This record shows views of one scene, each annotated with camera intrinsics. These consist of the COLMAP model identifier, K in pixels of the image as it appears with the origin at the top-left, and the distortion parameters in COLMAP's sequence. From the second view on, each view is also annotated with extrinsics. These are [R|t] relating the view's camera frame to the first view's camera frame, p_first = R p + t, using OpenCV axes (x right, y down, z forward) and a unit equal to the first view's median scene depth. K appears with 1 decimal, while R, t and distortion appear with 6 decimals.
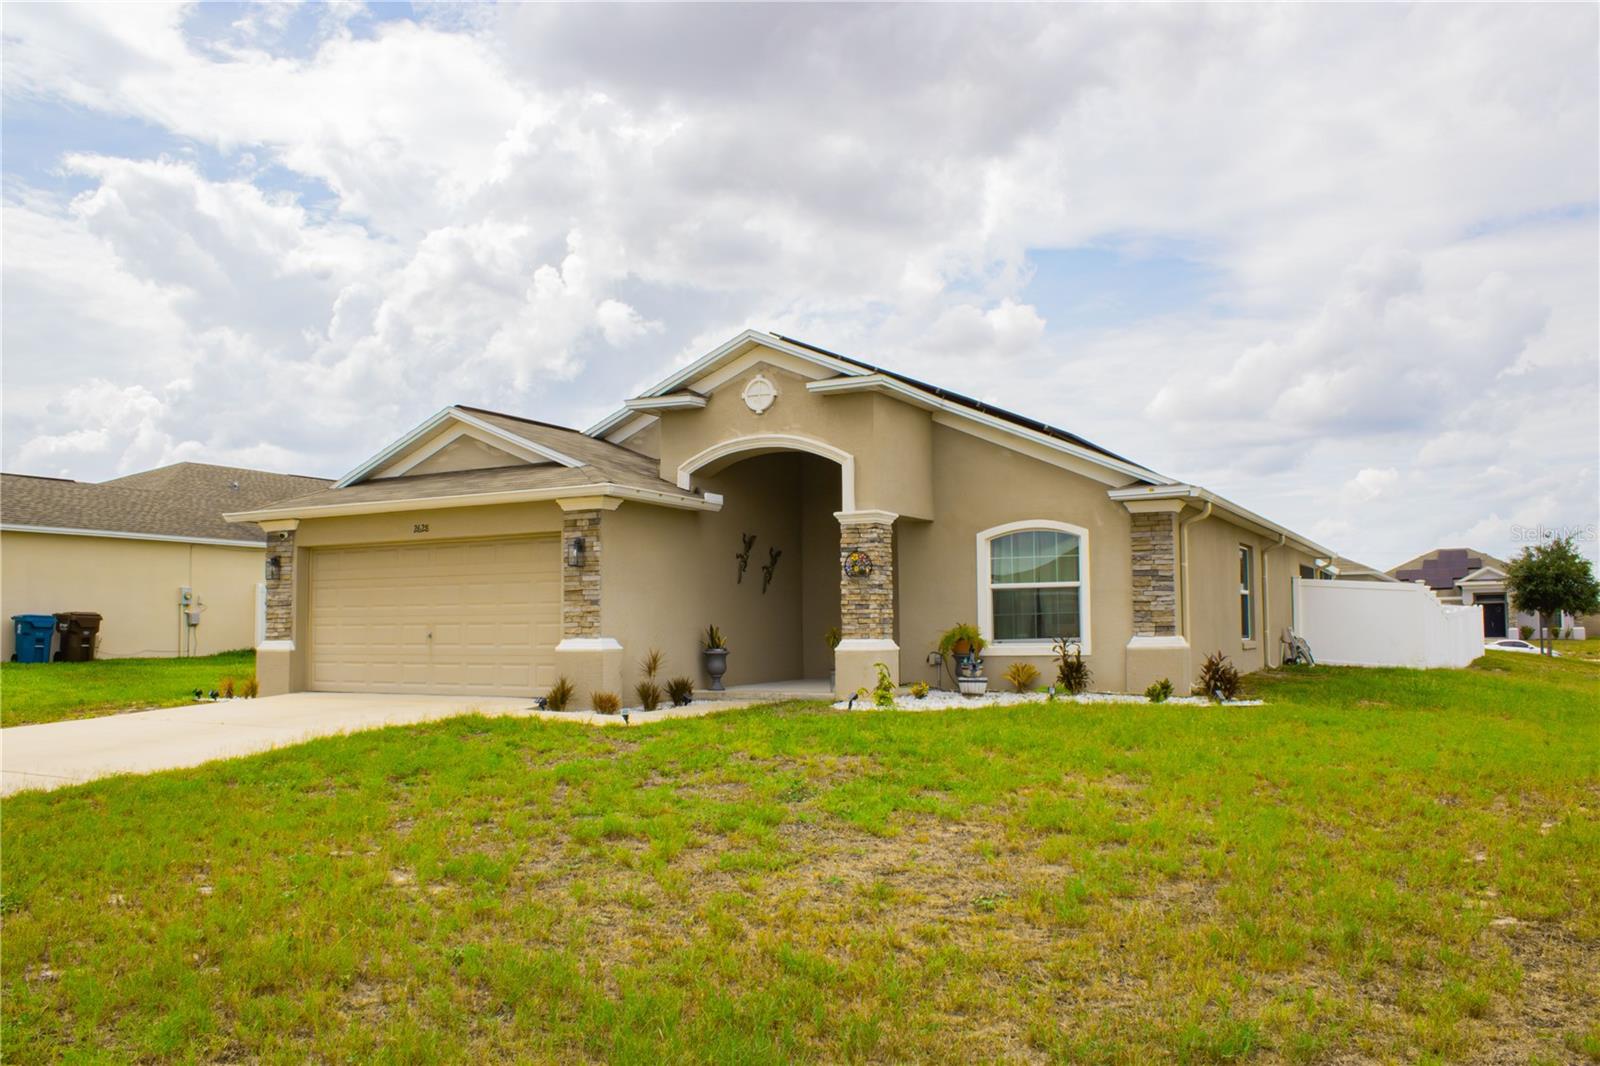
lens RADIAL K [[1327.8, 0, 796.6], [0, 1327.8, 528.0], [0, 0, 1]] dist [-0.164644, 0.142813]
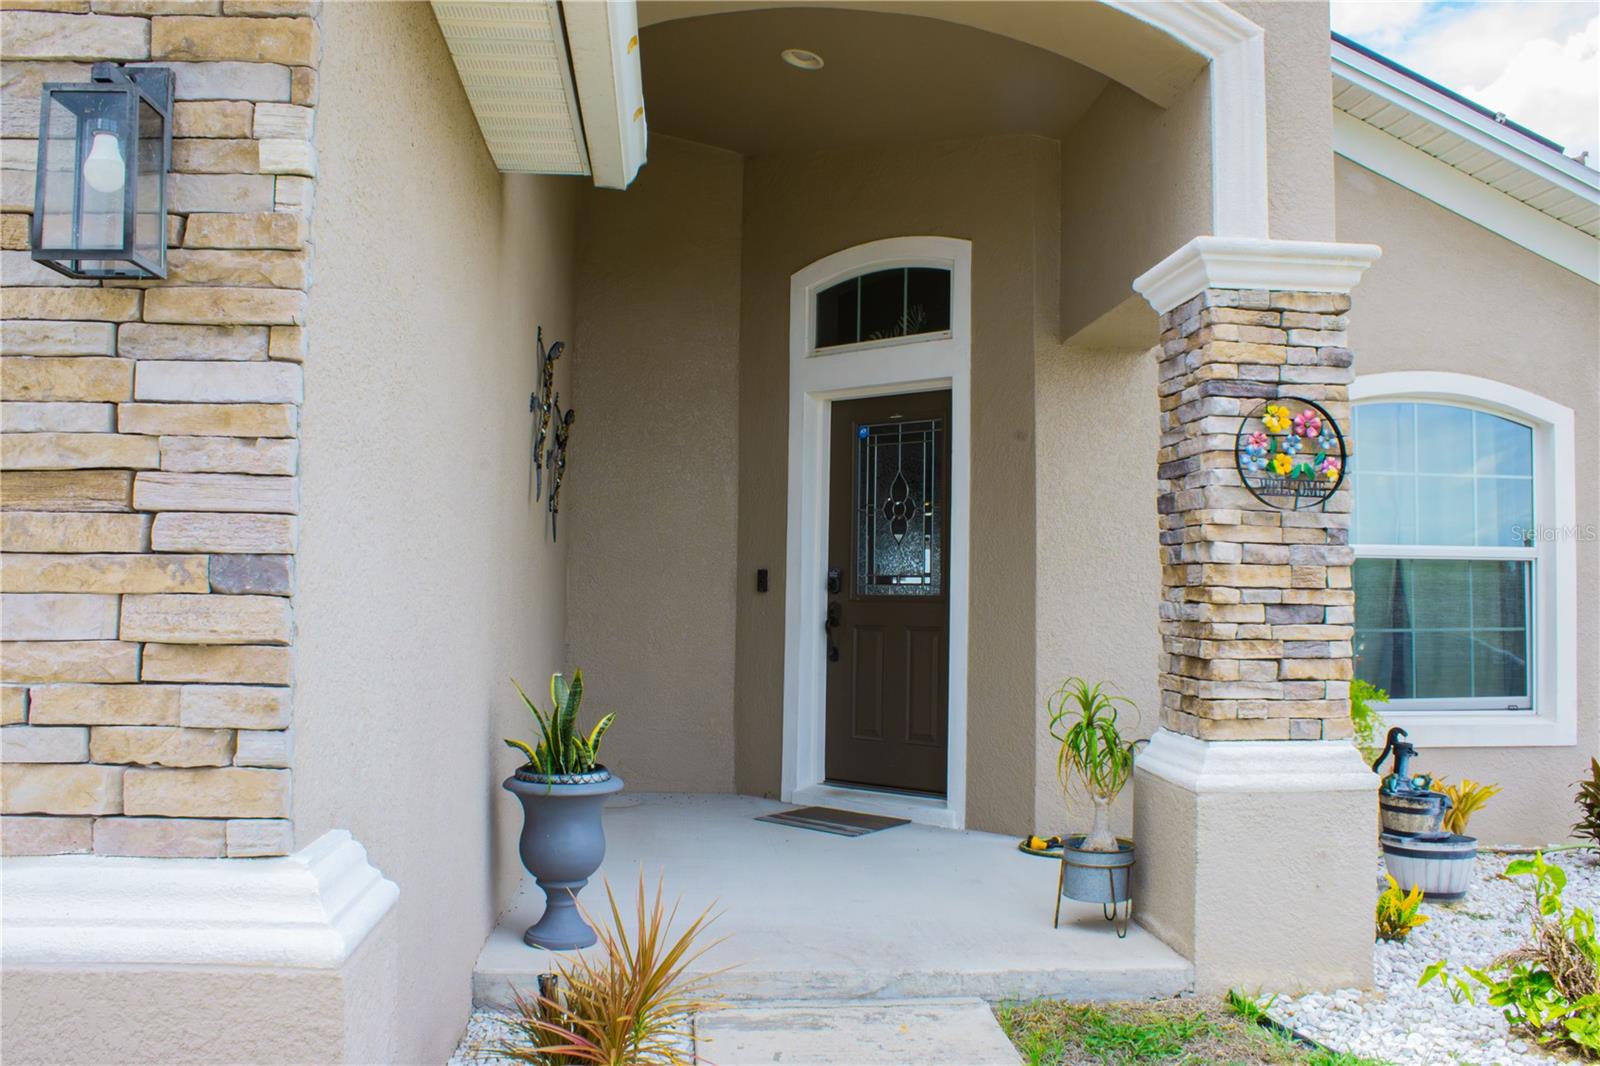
lens RADIAL K [[1363.4, 0, 800.0], [0, 1363.4, 533.0], [0, 0, 1]] dist [-0.069295, 0.001208]
pose [[0.835670, 0.043668, 0.547494, -0.166627], [-0.063684, 0.997815, 0.017619, 0.043300], [-0.545528, -0.049591, 0.836624, 0.798972]]
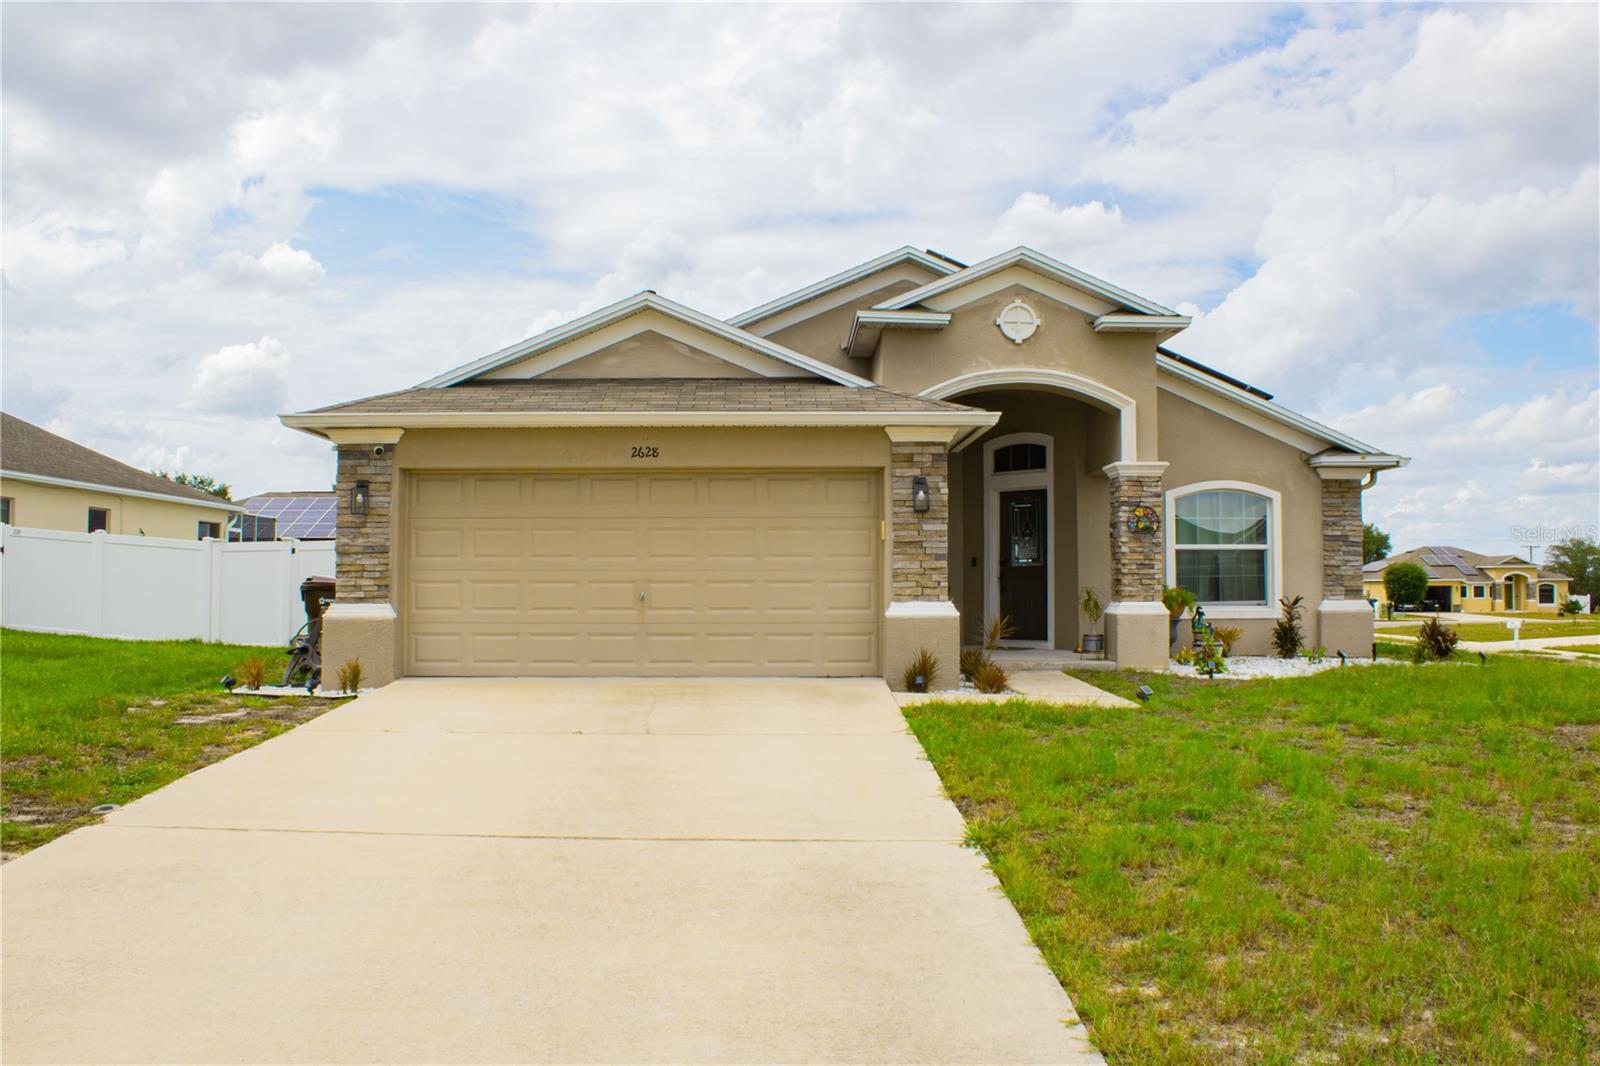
lens RADIAL K [[1327.8, 0, 796.6], [0, 1327.8, 528.0], [0, 0, 1]] dist [-0.164644, 0.142813]
pose [[0.873041, 0.029551, 0.486751, -0.579263], [-0.045730, 0.998725, 0.021387, 0.023298], [-0.485498, -0.040931, 0.873279, 0.309952]]
